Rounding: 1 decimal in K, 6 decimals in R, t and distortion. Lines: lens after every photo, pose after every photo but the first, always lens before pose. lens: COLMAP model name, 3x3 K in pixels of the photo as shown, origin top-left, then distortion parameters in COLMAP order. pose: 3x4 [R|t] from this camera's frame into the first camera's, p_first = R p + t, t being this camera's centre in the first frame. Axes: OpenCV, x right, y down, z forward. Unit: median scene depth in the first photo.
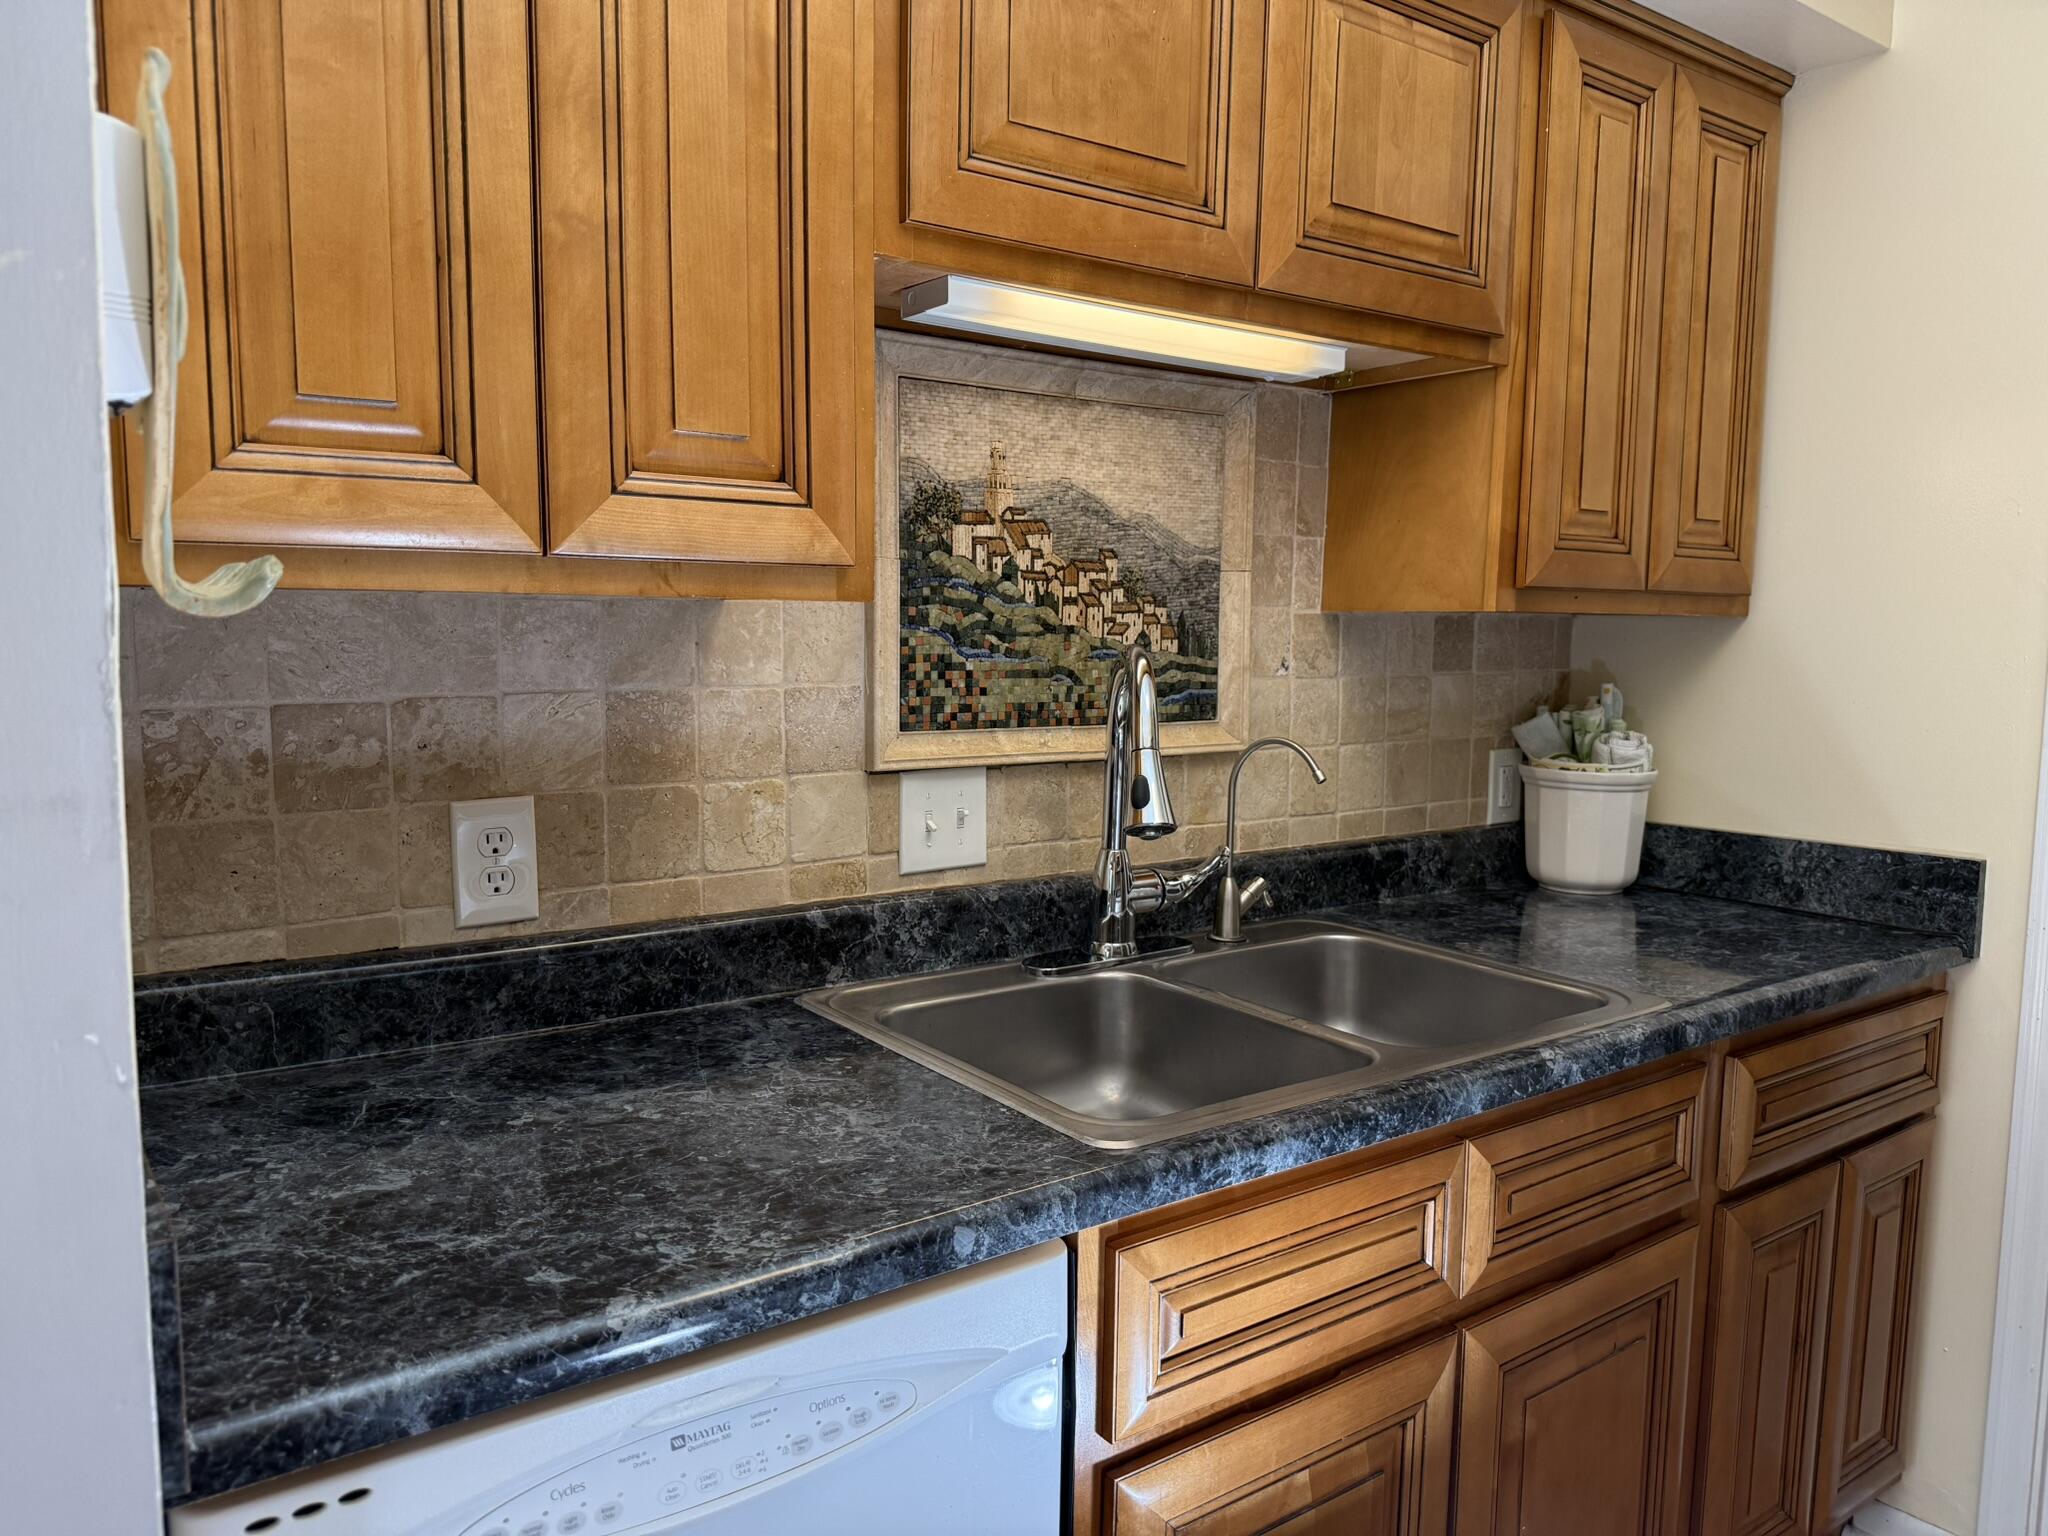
lens RADIAL K [[1429.7, 0, 1027.4], [0, 1429.7, 768.8], [0, 0, 1]] dist [0.107526, -0.154093]
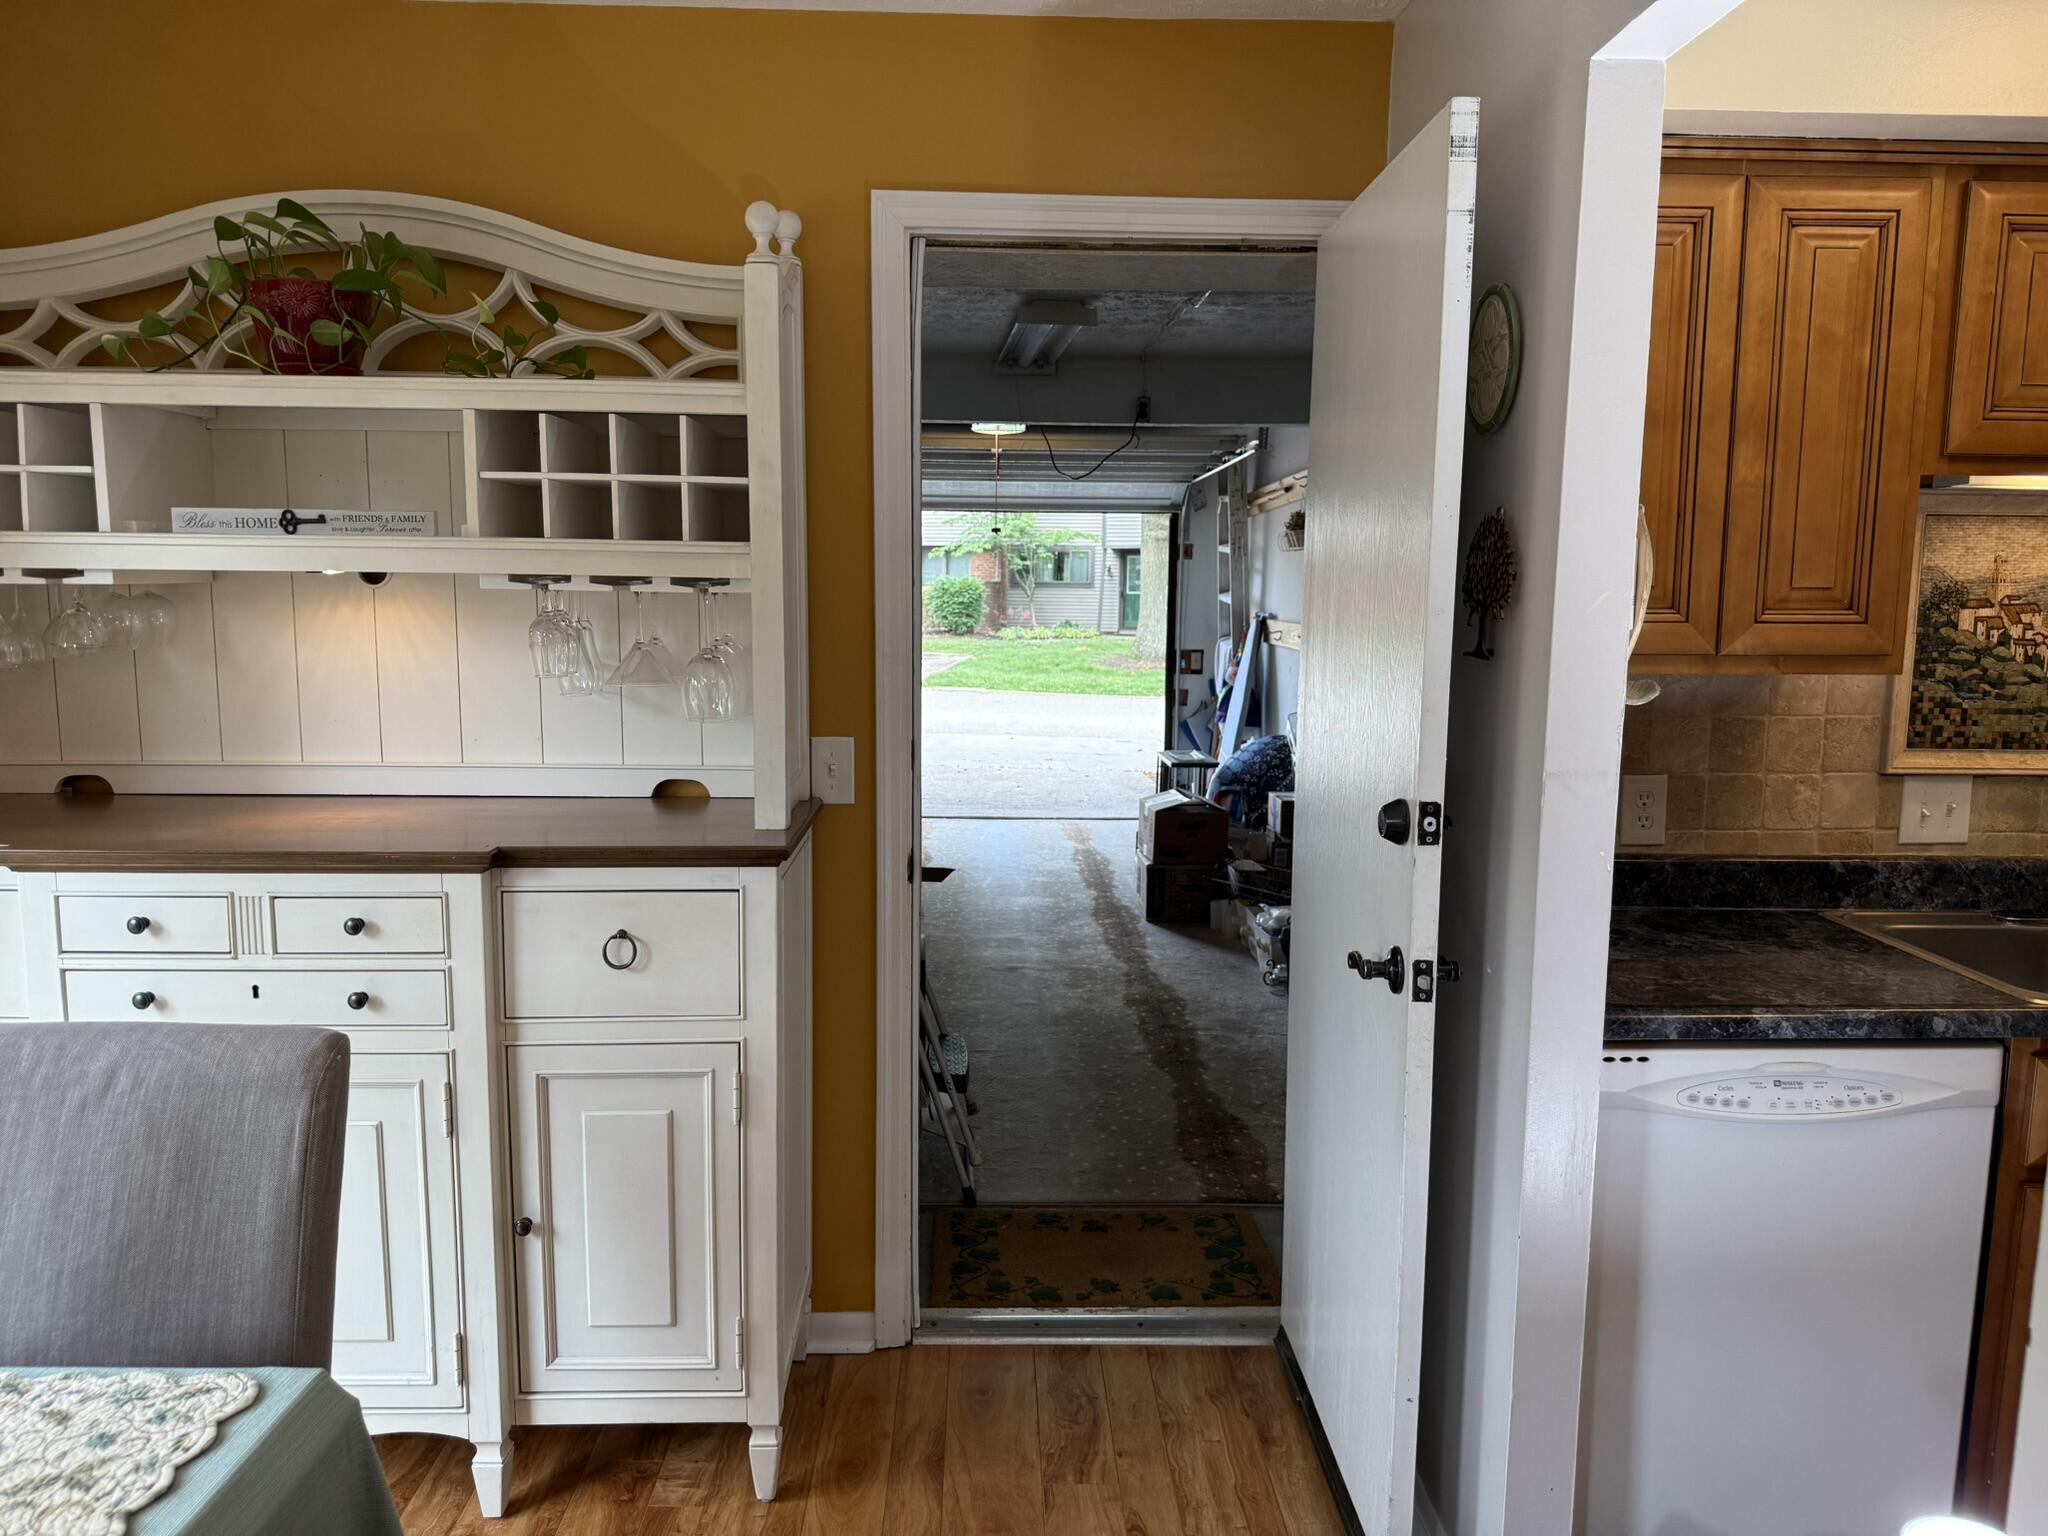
lens RADIAL K [[1463.8, 0, 1014.7], [0, 1463.8, 772.4], [0, 0, 1]] dist [-0.003956, -0.007248]
pose [[0.817737, 0.070544, -0.571253, 0.021769], [-0.055565, 0.997501, 0.043641, -0.015448], [0.572904, -0.003945, 0.819613, -0.775884]]
